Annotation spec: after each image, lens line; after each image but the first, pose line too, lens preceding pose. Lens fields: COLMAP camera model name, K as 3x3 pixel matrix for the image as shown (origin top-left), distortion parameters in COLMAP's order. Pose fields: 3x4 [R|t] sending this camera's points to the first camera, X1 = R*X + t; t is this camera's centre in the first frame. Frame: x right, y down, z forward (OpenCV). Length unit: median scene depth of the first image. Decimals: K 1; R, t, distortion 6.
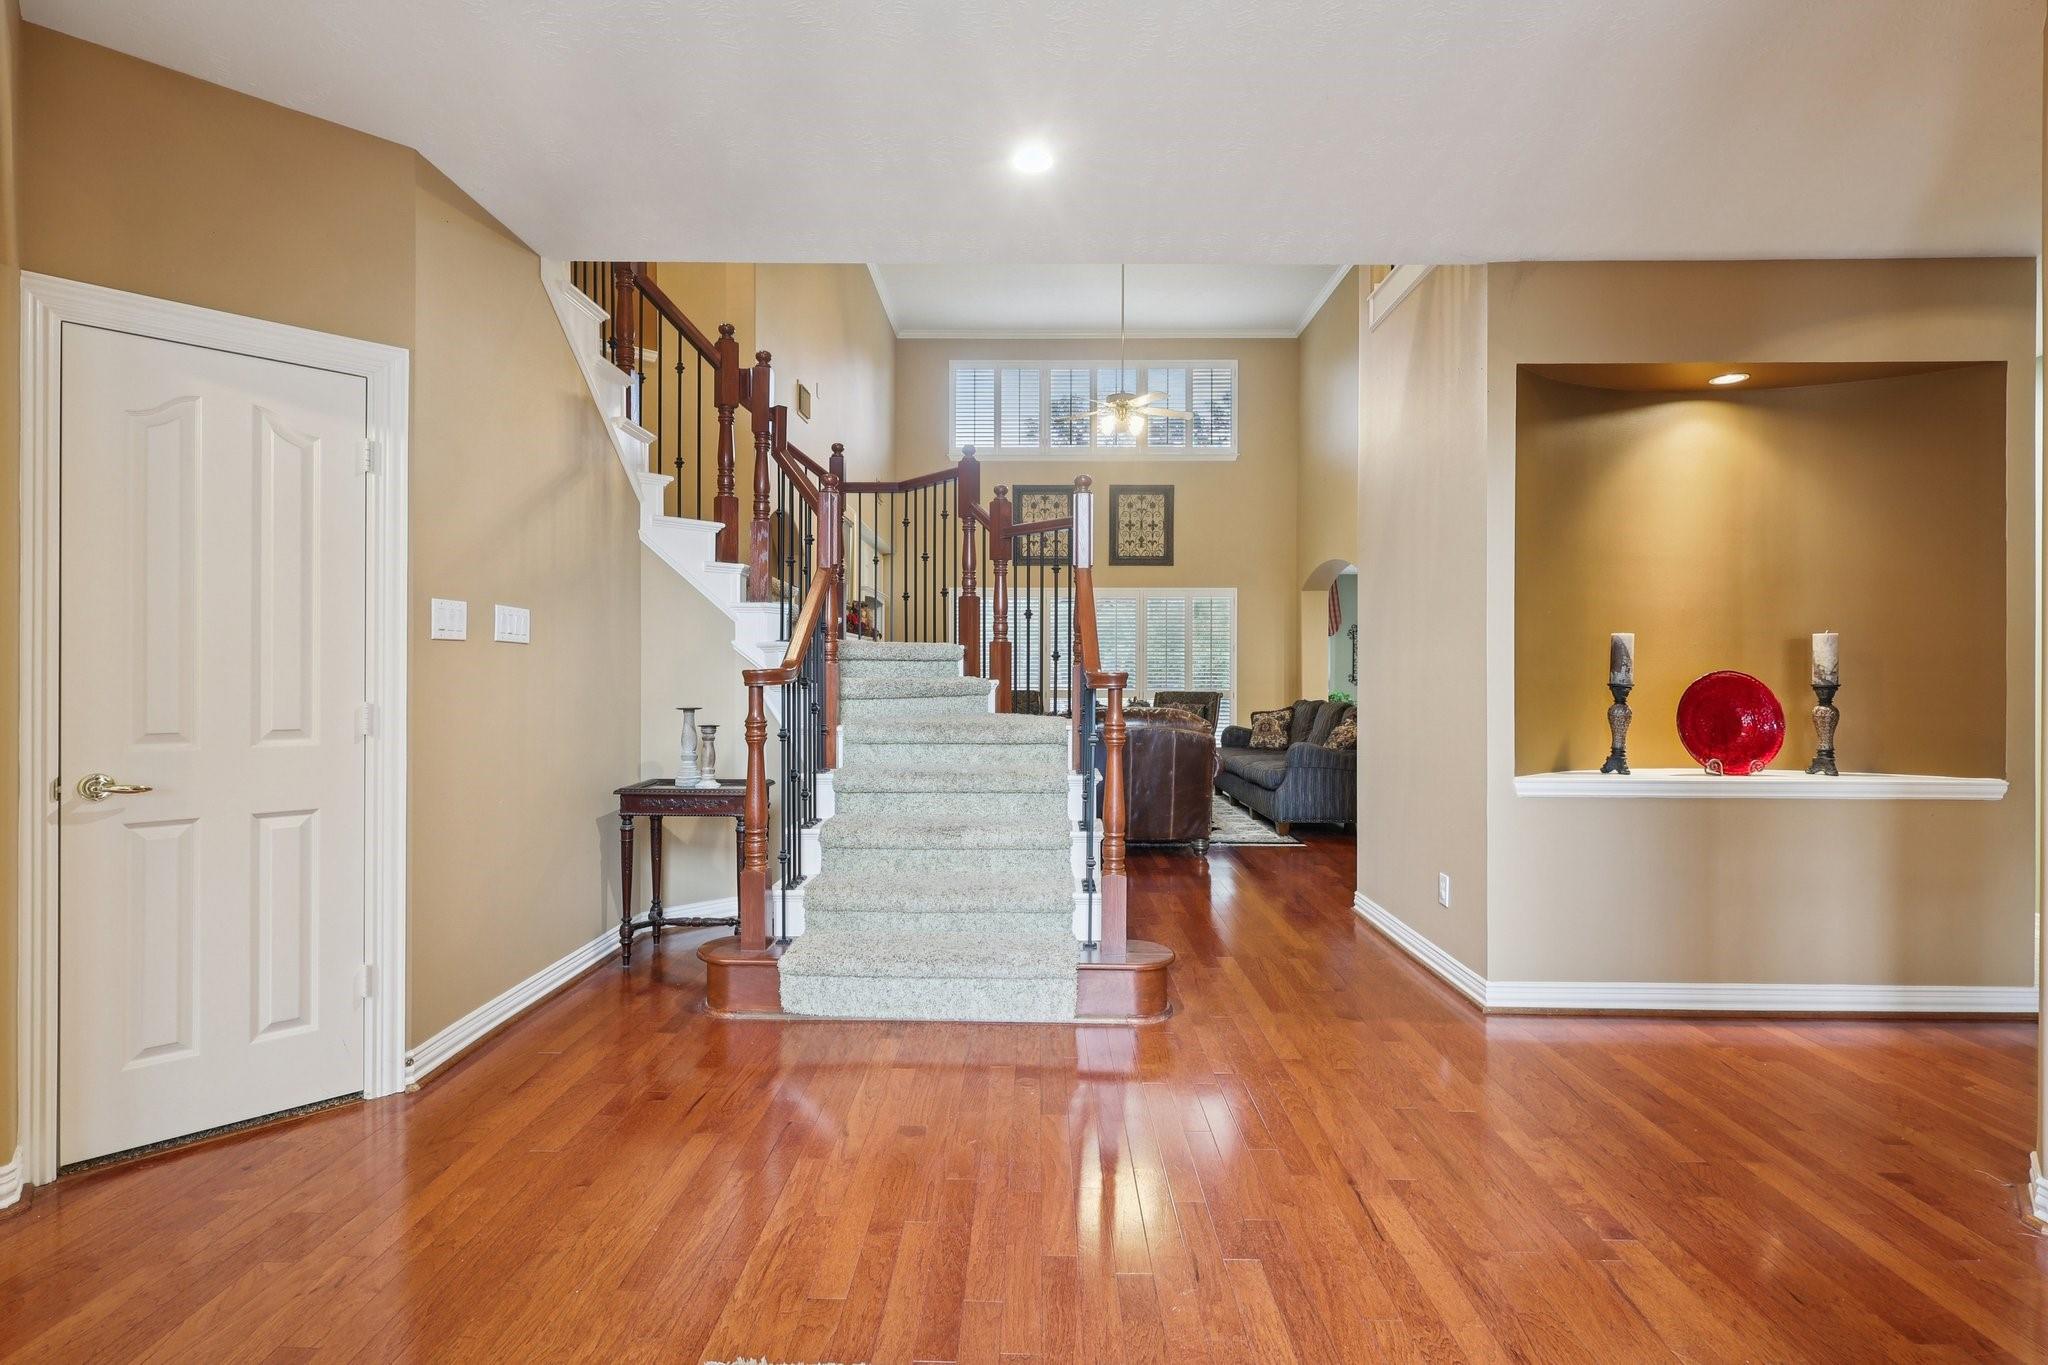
lens RADIAL K [[942.9, 0, 1029.3], [0, 942.9, 674.9], [0, 0, 1]] dist [-0.005806, 0.001728]
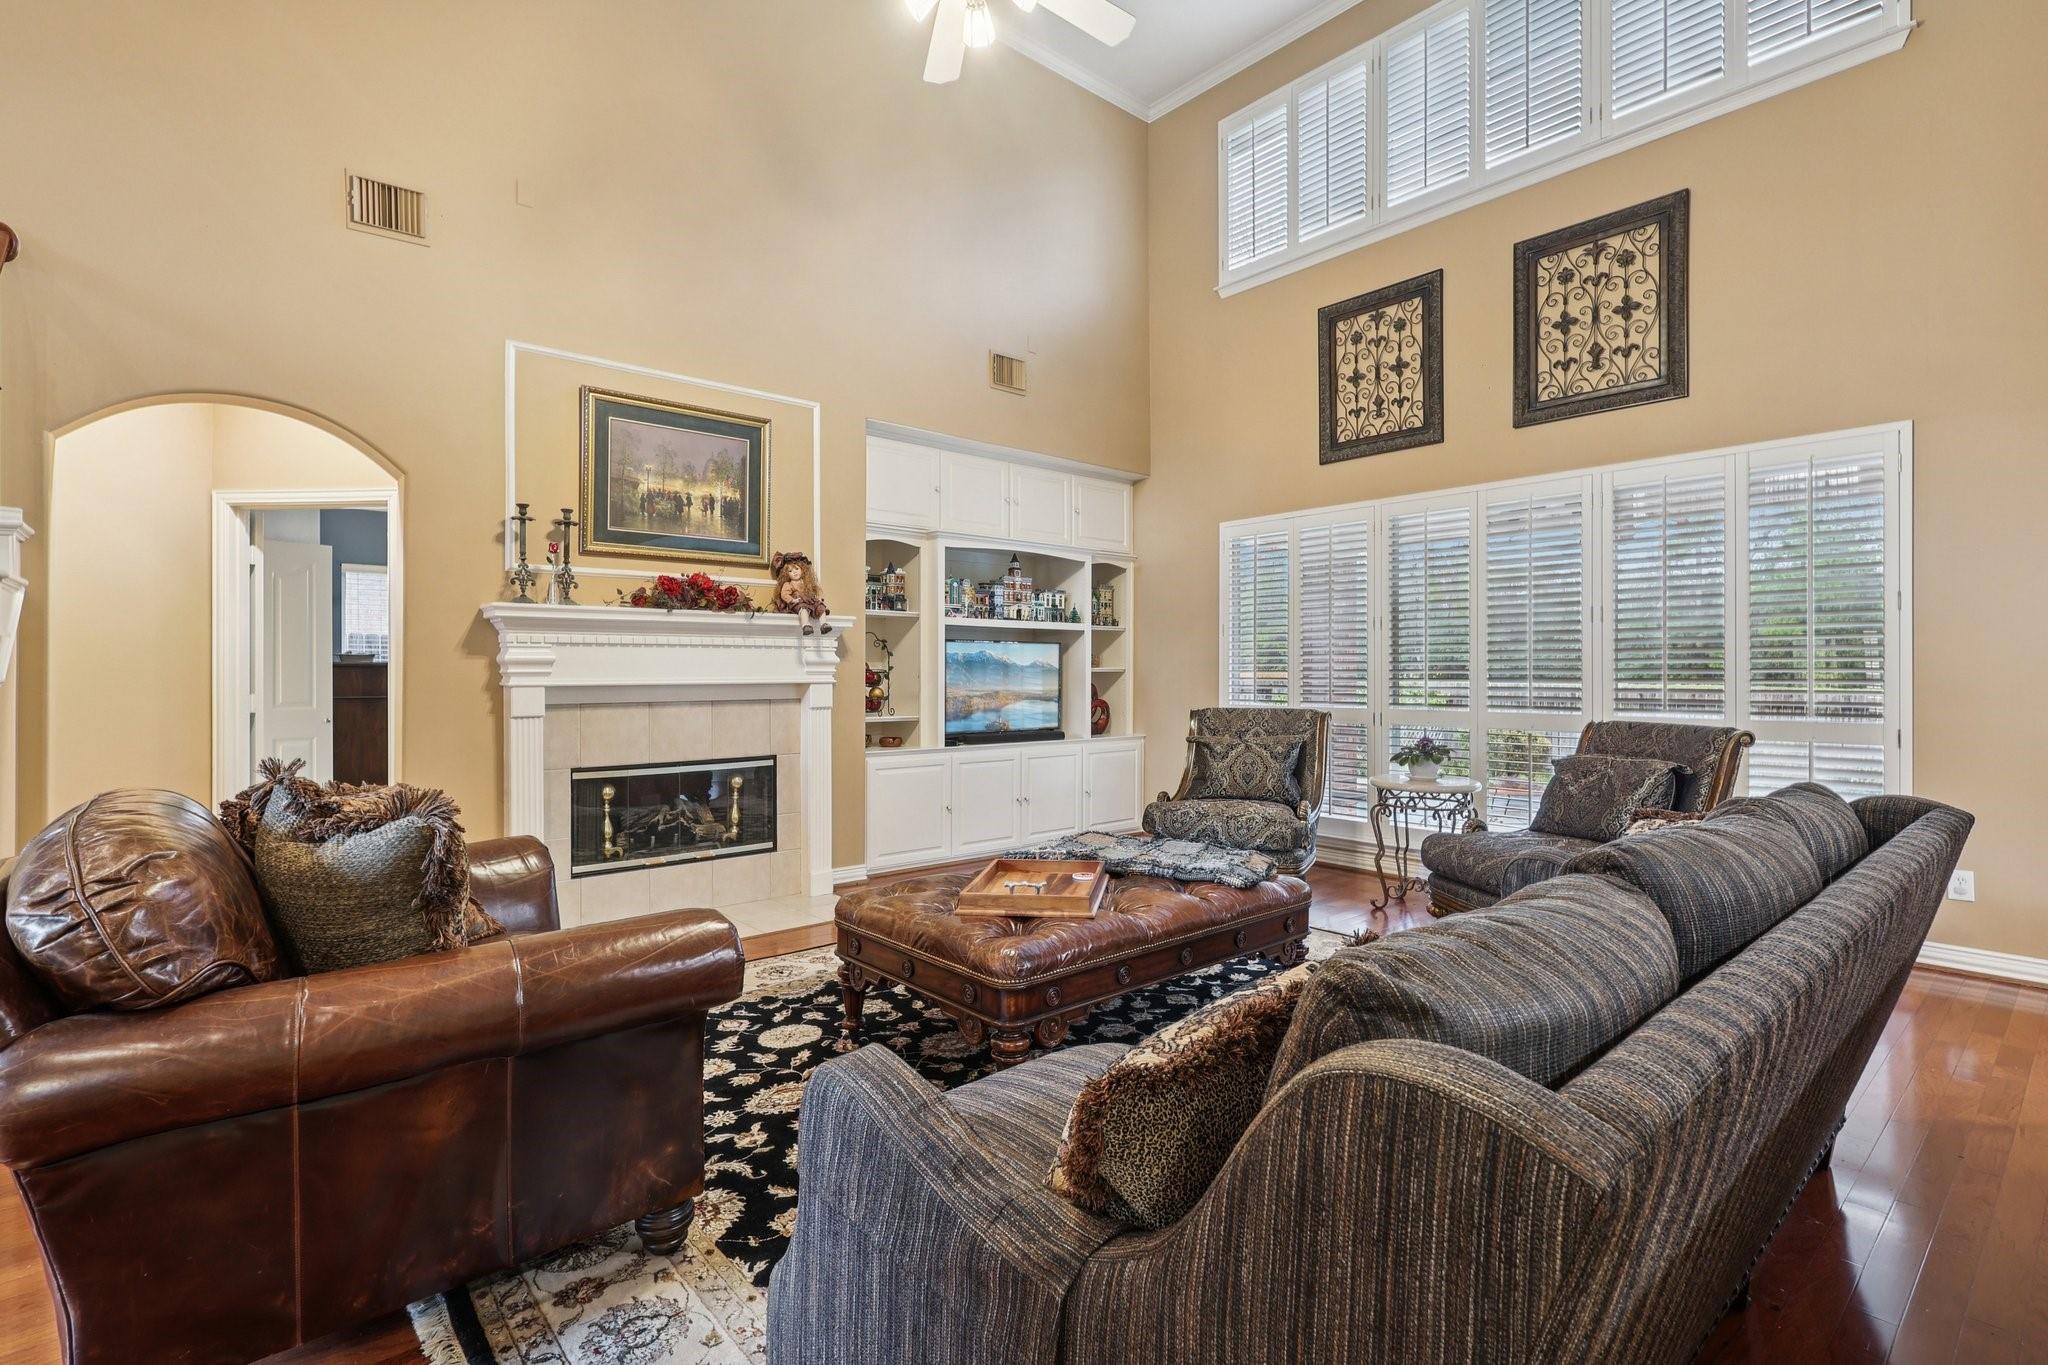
lens RADIAL K [[942.9, 0, 1021.6], [0, 942.9, 674.7], [0, 0, 1]] dist [-0.005806, 0.001728]
pose [[0.653356, 0.001658, -0.757049, 0.271789], [-0.001889, 0.999998, 0.000560, -0.001230], [0.757049, 0.001064, 0.653358, 0.550681]]
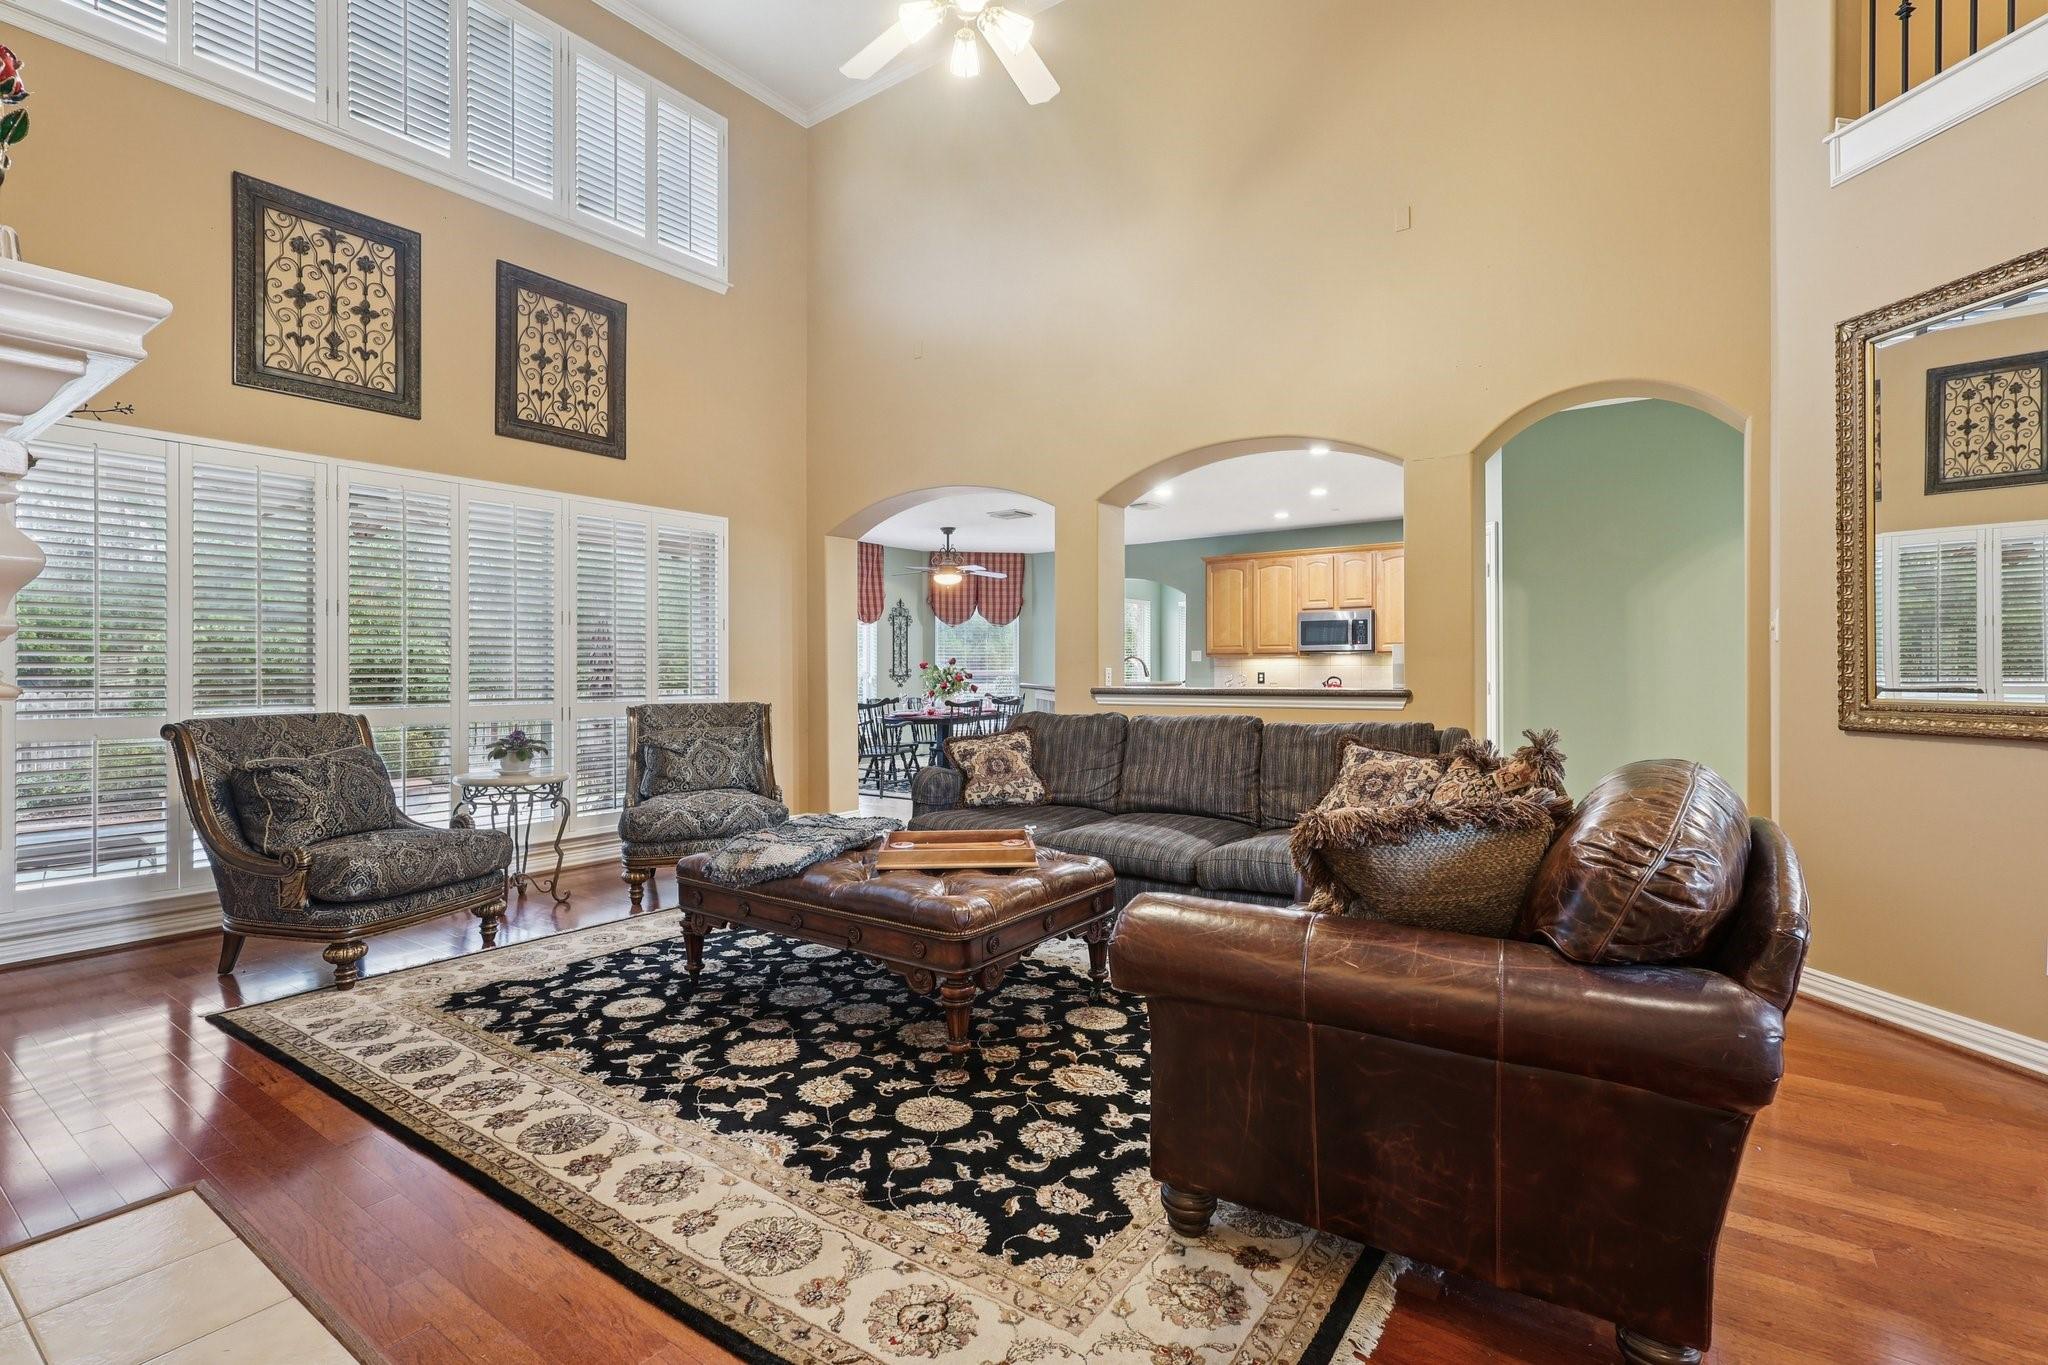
lens RADIAL K [[942.9, 0, 1014.7], [0, 942.9, 677.1], [0, 0, 1]] dist [-0.005806, 0.001728]
pose [[0.590692, -0.007356, 0.806863, -0.139692], [0.009149, 0.999955, 0.002418, 0.003605], [-0.806845, 0.005953, 0.590733, 0.535622]]
